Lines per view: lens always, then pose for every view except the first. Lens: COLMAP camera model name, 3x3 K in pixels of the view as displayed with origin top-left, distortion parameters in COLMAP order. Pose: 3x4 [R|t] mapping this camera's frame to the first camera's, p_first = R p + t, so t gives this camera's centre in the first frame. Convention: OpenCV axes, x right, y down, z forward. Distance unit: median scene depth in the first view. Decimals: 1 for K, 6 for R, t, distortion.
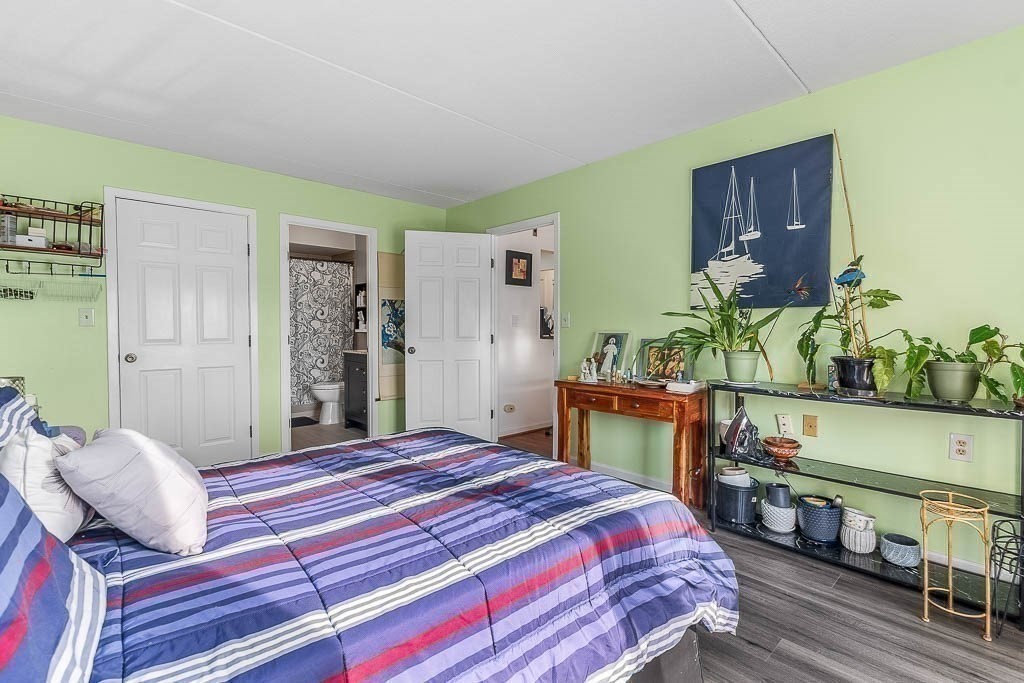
lens RADIAL K [[445.5, 0, 506.1], [0, 445.5, 337.3], [0, 0, 1]] dist [0.006982, -0.003562]
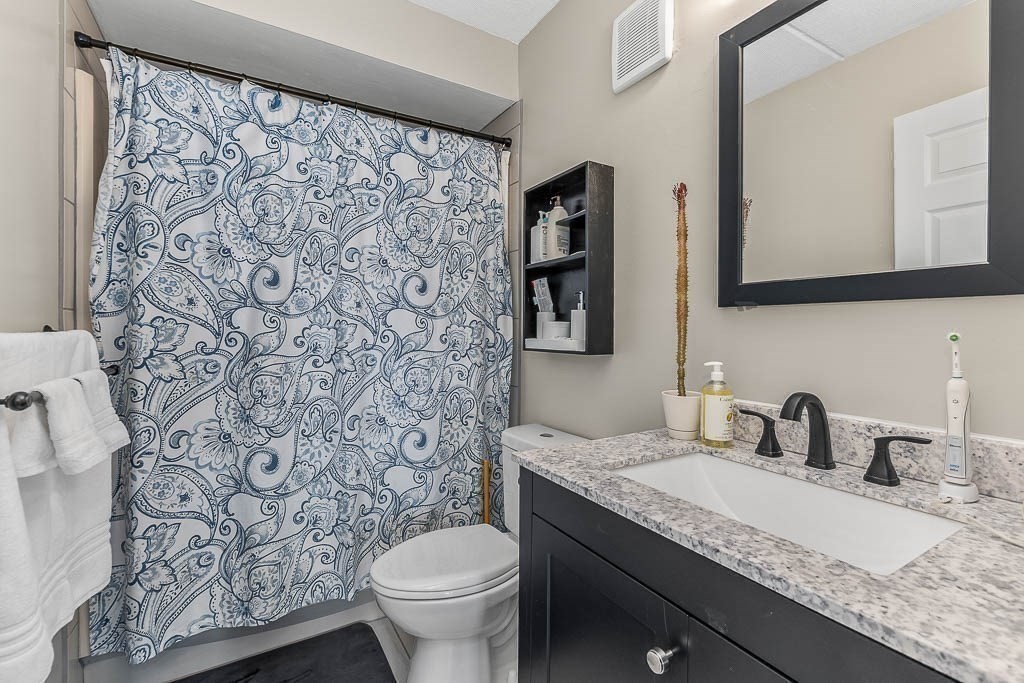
lens RADIAL K [[445.5, 0, 514.1], [0, 445.5, 335.7], [0, 0, 1]] dist [0.006982, -0.003562]
pose [[0.980346, 0.004461, -0.197238, -0.286641], [-0.007995, 0.999821, -0.017125, -0.014896], [0.197126, 0.018366, 0.980206, 0.705727]]
